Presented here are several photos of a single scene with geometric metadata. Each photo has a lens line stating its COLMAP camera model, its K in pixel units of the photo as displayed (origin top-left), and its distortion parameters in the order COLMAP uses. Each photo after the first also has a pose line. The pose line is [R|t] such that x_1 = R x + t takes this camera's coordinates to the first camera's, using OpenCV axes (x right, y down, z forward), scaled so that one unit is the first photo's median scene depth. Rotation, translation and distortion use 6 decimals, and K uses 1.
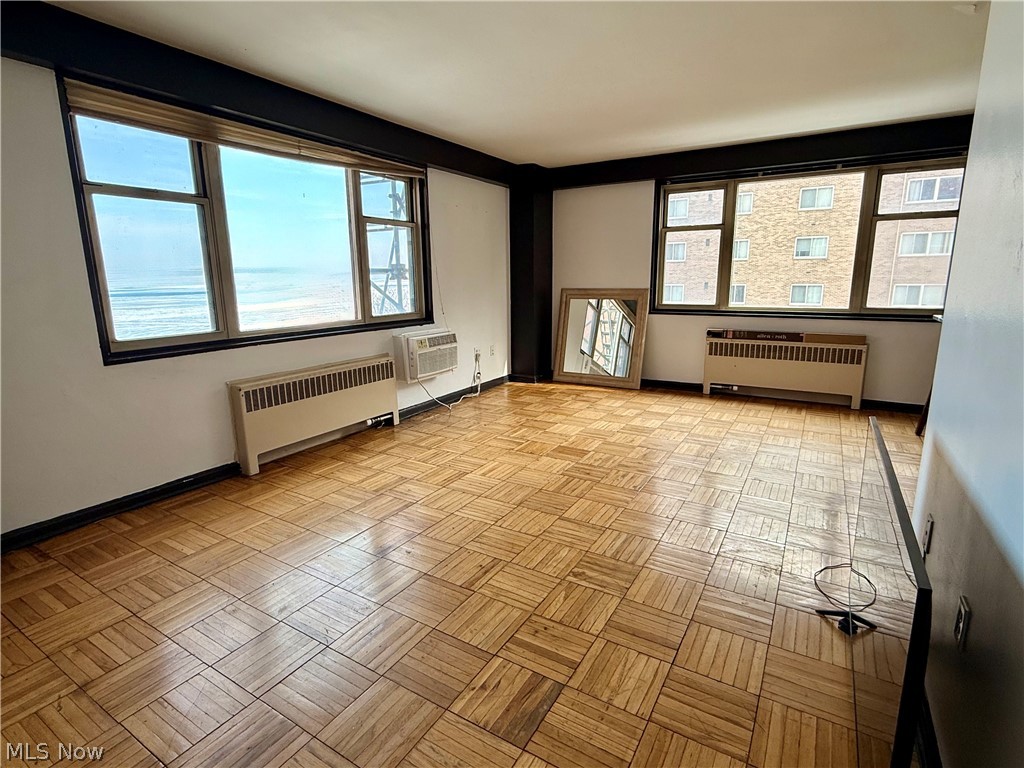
lens RADIAL K [[516.5, 0, 513.0], [0, 516.5, 382.7], [0, 0, 1]] dist [0.002132, -0.001480]
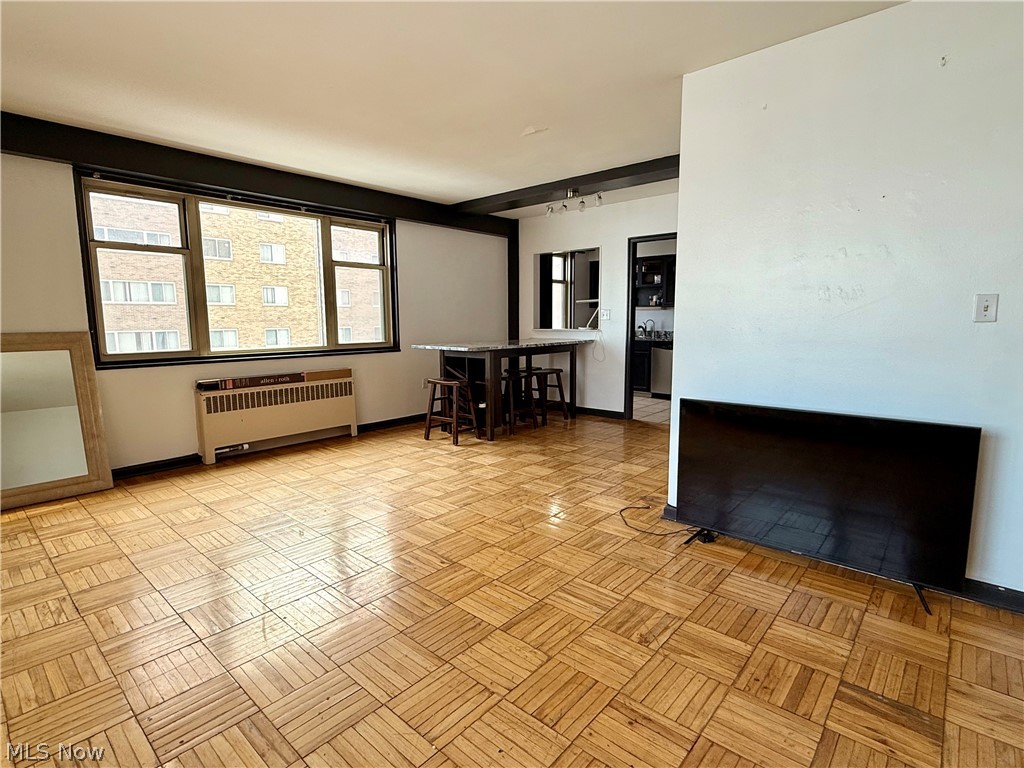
lens RADIAL K [[516.5, 0, 513.3], [0, 516.5, 385.1], [0, 0, 1]] dist [0.002132, -0.001480]
pose [[0.179209, -0.117005, 0.976829, -0.316286], [0.202423, 0.976044, 0.079775, -0.070237], [-0.962761, 0.183436, 0.198600, 0.430298]]
